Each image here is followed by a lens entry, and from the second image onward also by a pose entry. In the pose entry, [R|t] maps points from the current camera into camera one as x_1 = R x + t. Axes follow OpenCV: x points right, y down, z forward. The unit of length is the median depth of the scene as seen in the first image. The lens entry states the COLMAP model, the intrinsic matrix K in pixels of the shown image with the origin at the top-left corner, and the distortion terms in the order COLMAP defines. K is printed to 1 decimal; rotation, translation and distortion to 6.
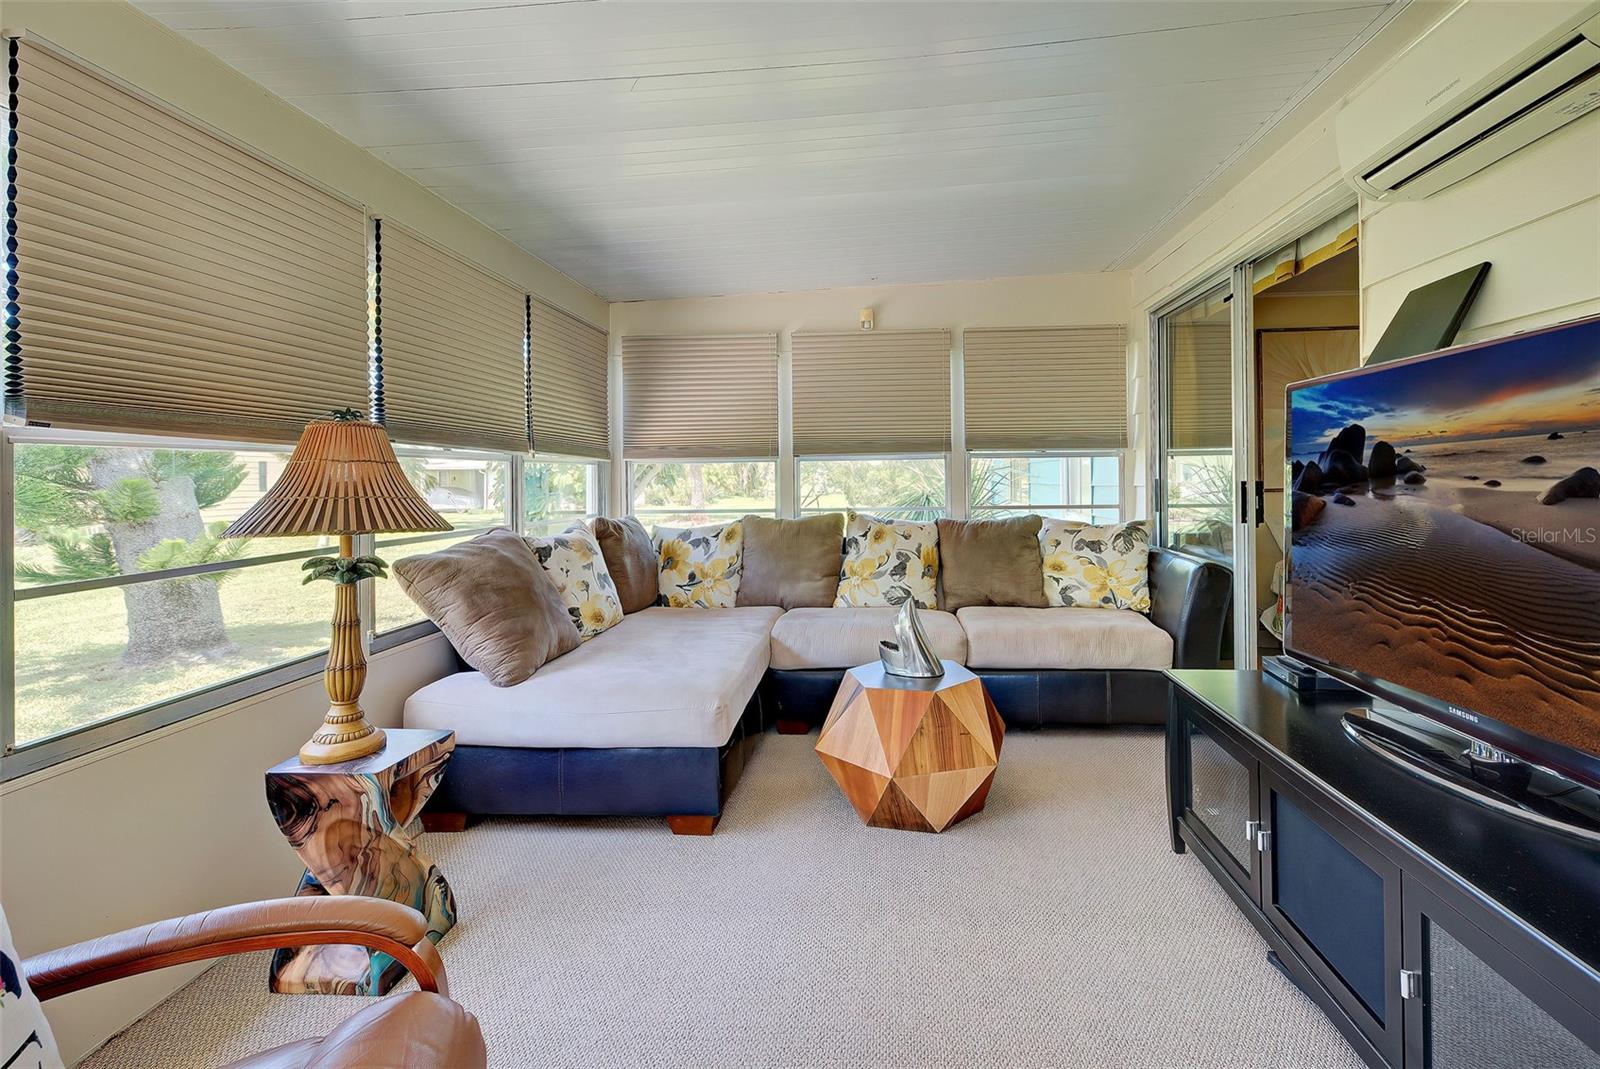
lens RADIAL K [[743.7, 0, 851.6], [0, 743.7, 467.3], [0, 0, 1]] dist [0.011570, -0.000290]
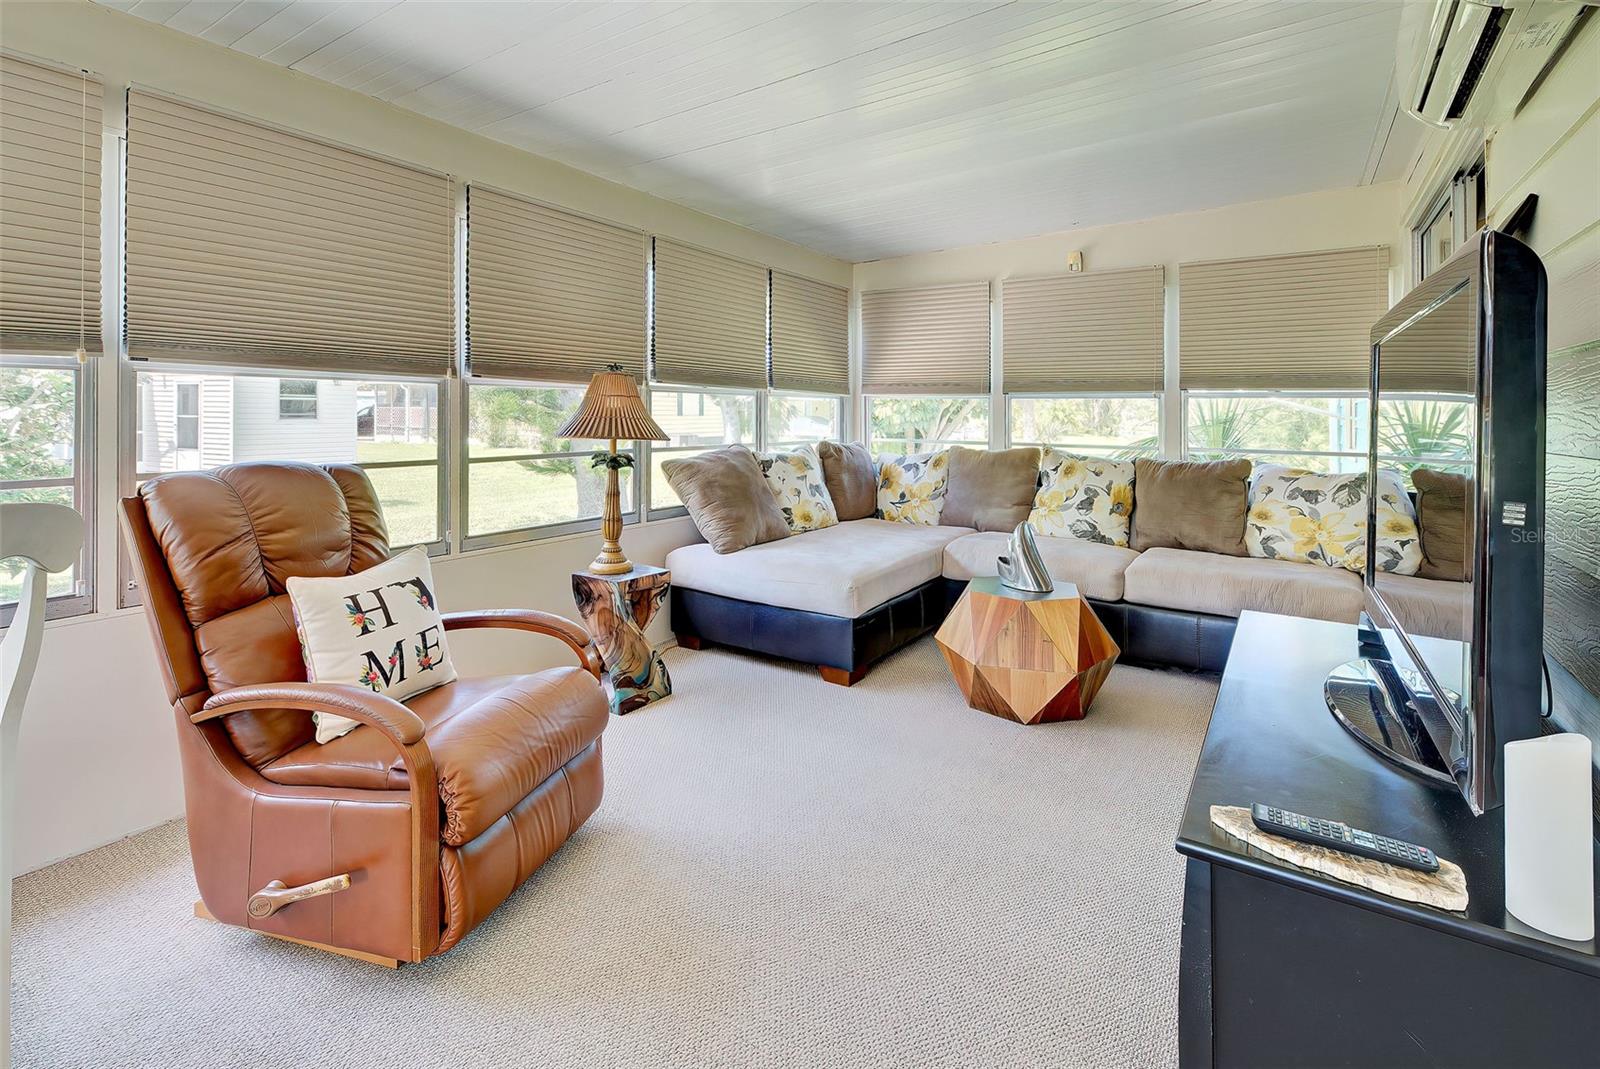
lens RADIAL K [[755.1, 0, 796.4], [0, 755.1, 407.8], [0, 0, 1]] dist [0.013283, 0.000309]
pose [[0.865433, 0.019465, -0.500647, 0.252135], [-0.015391, 0.999806, 0.012267, -0.003972], [0.500788, -0.002910, 0.865565, -0.120785]]
